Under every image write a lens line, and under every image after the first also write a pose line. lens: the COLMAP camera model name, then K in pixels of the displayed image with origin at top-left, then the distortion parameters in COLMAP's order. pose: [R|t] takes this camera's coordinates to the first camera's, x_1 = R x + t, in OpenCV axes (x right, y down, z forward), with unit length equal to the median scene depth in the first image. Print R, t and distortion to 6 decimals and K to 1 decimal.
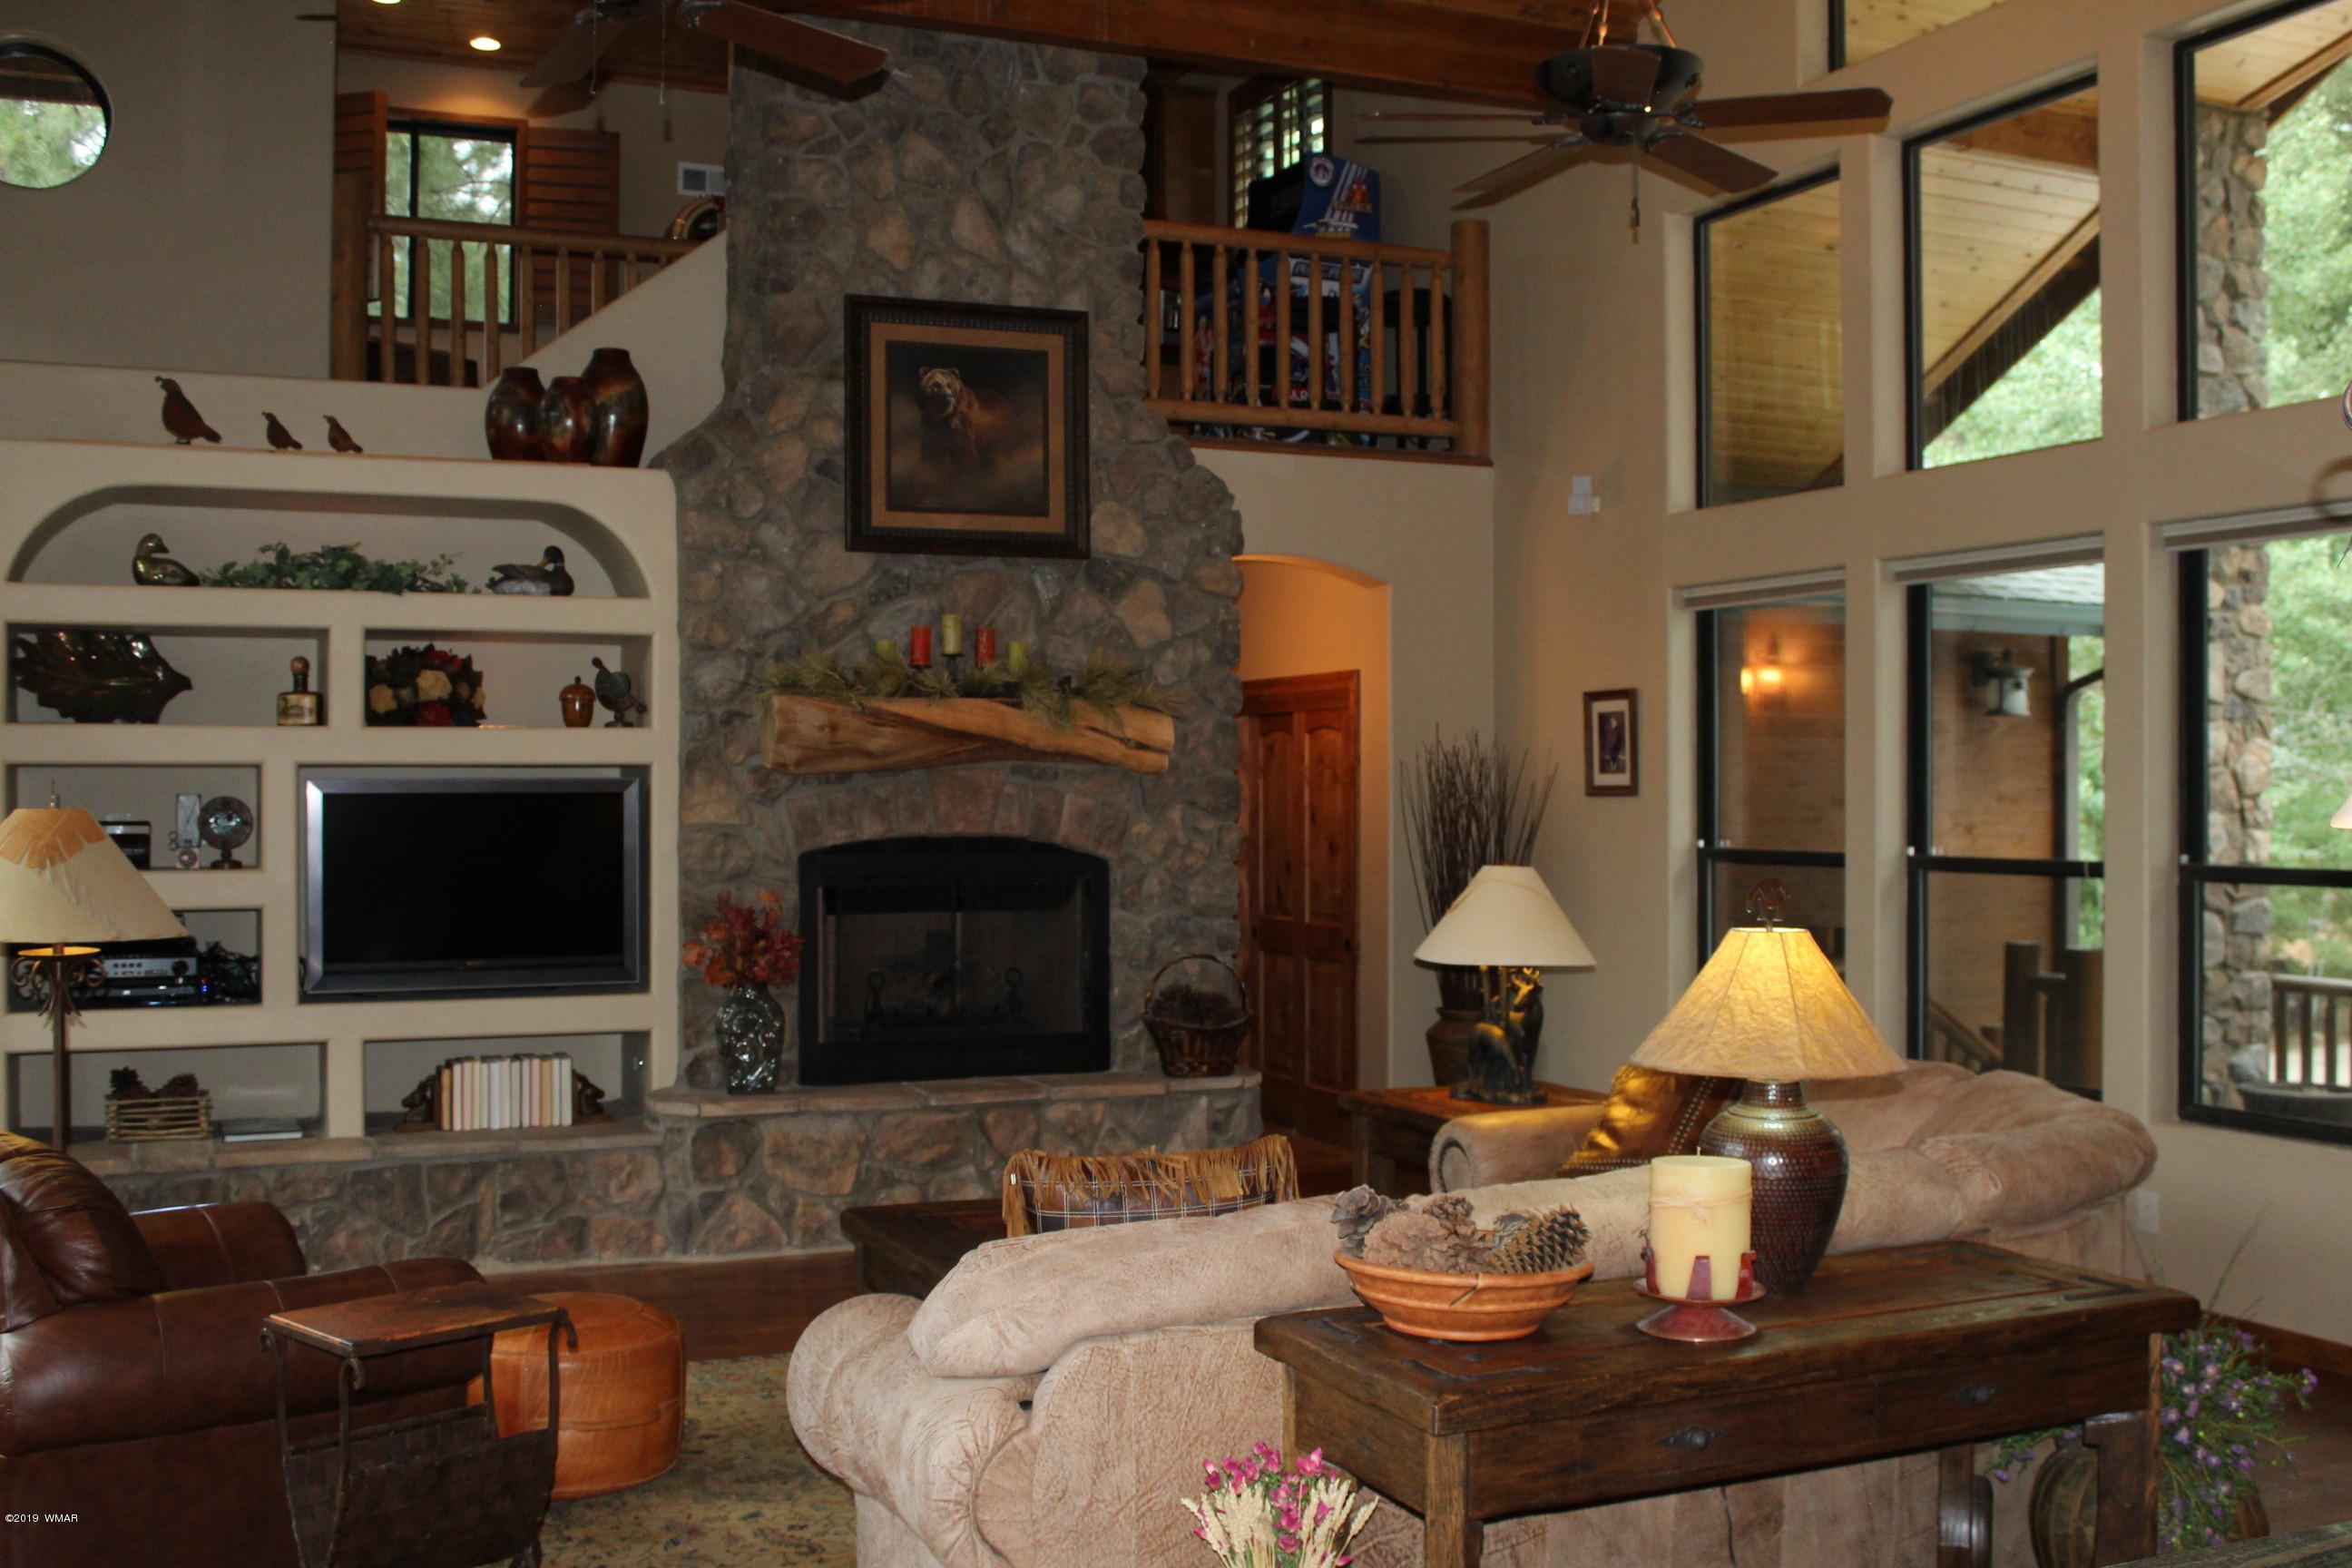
lens RADIAL K [[2416.8, 0, 1176.8], [0, 2416.8, 790.9], [0, 0, 1]] dist [-0.118779, 0.000000]
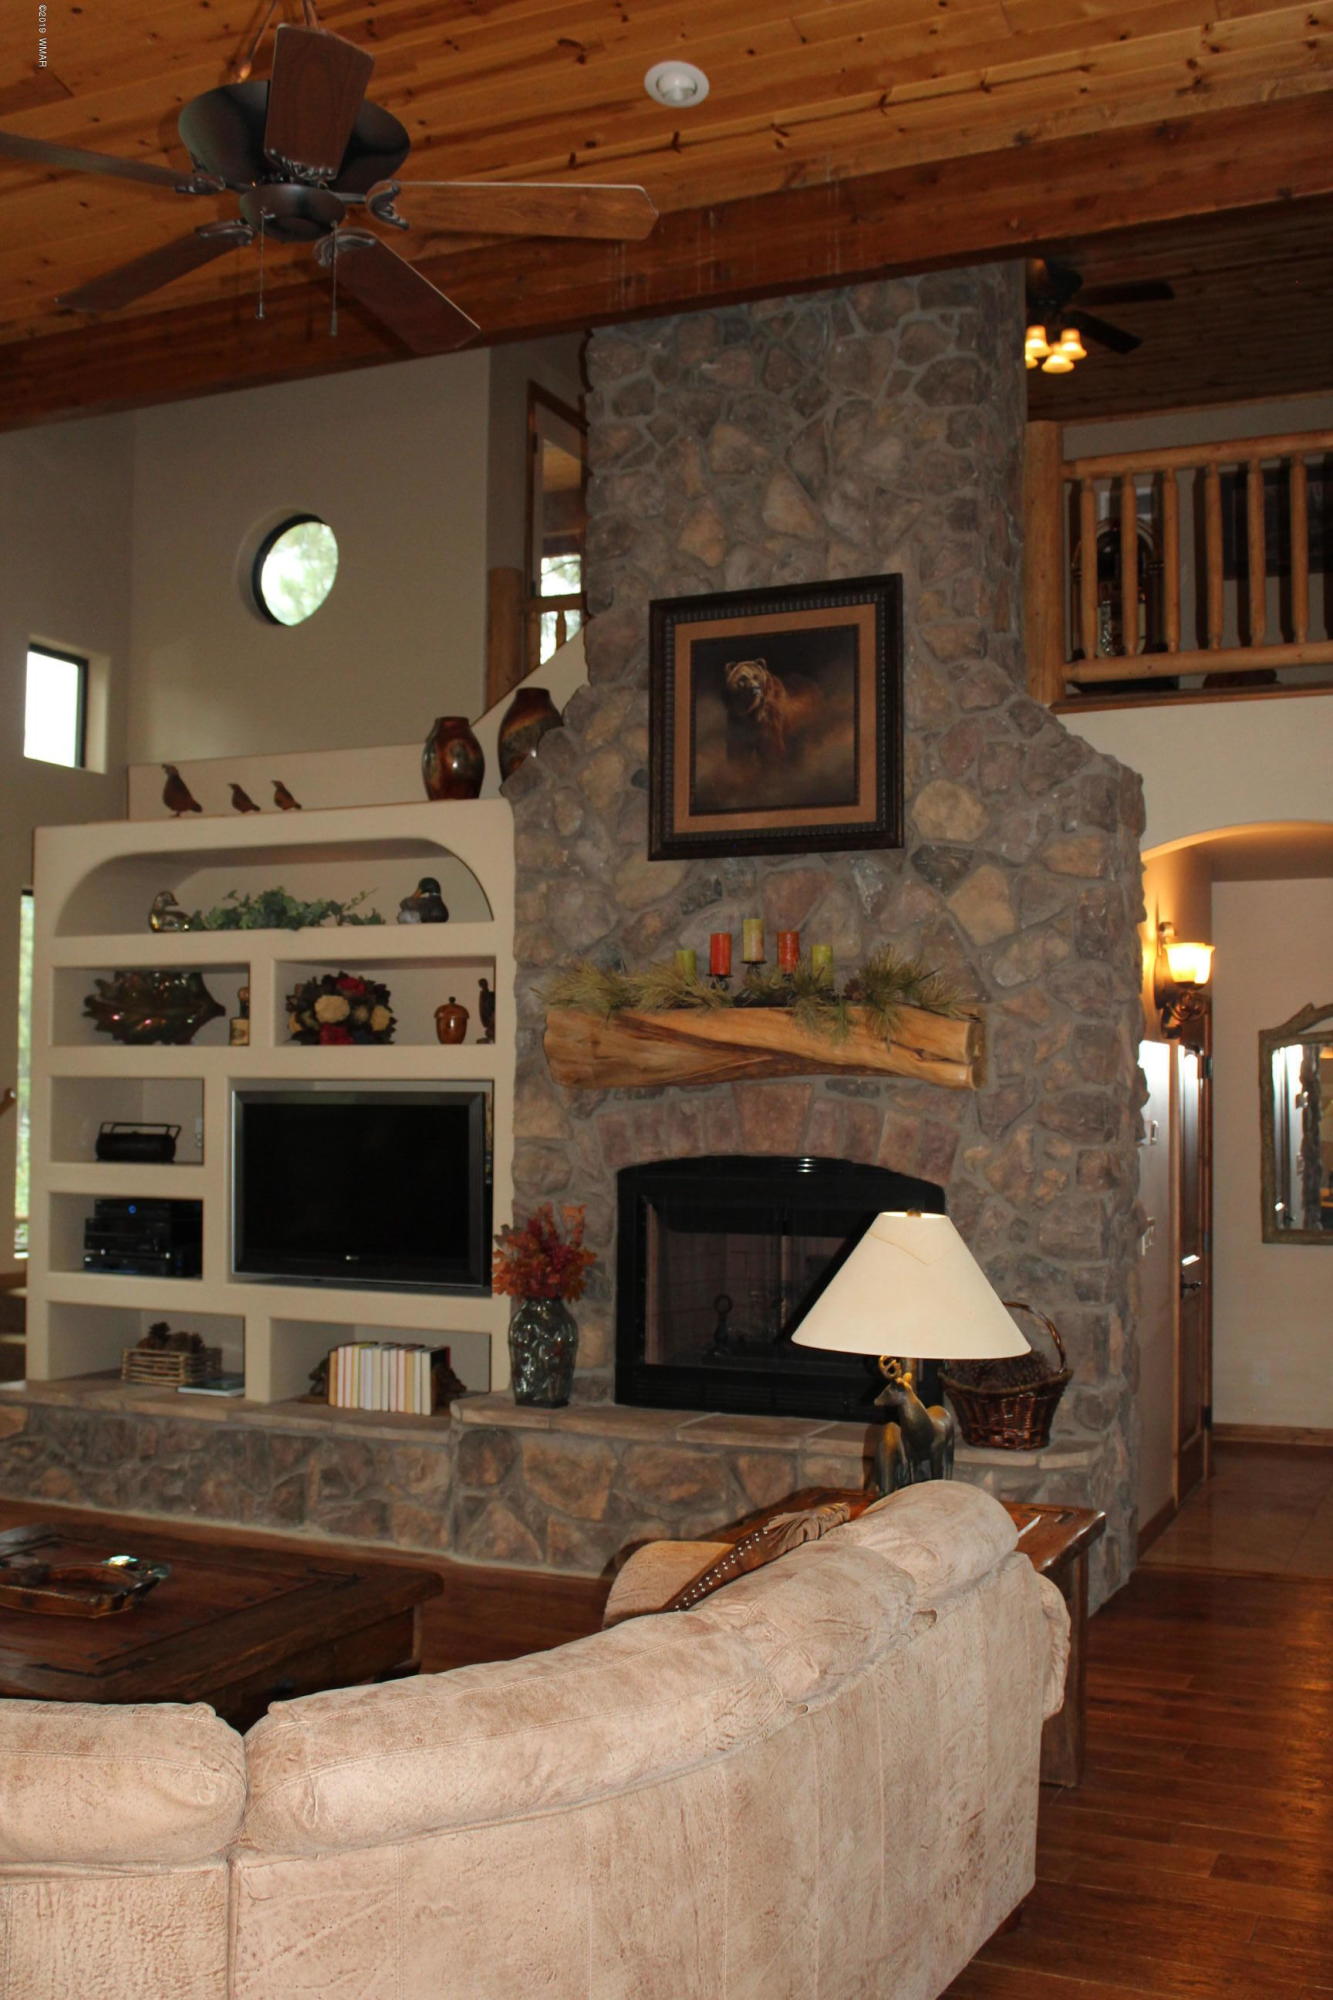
lens RADIAL K [[2055.1, 0, 667.0], [0, 2055.1, 1006.1], [0, 0, 1]] dist [-0.118779, 0.000000]
pose [[0.654395, -0.027468, -0.755654, 0.498793], [-0.007244, 0.999066, -0.042590, -0.005018], [0.756118, 0.033344, 0.653585, 0.463292]]
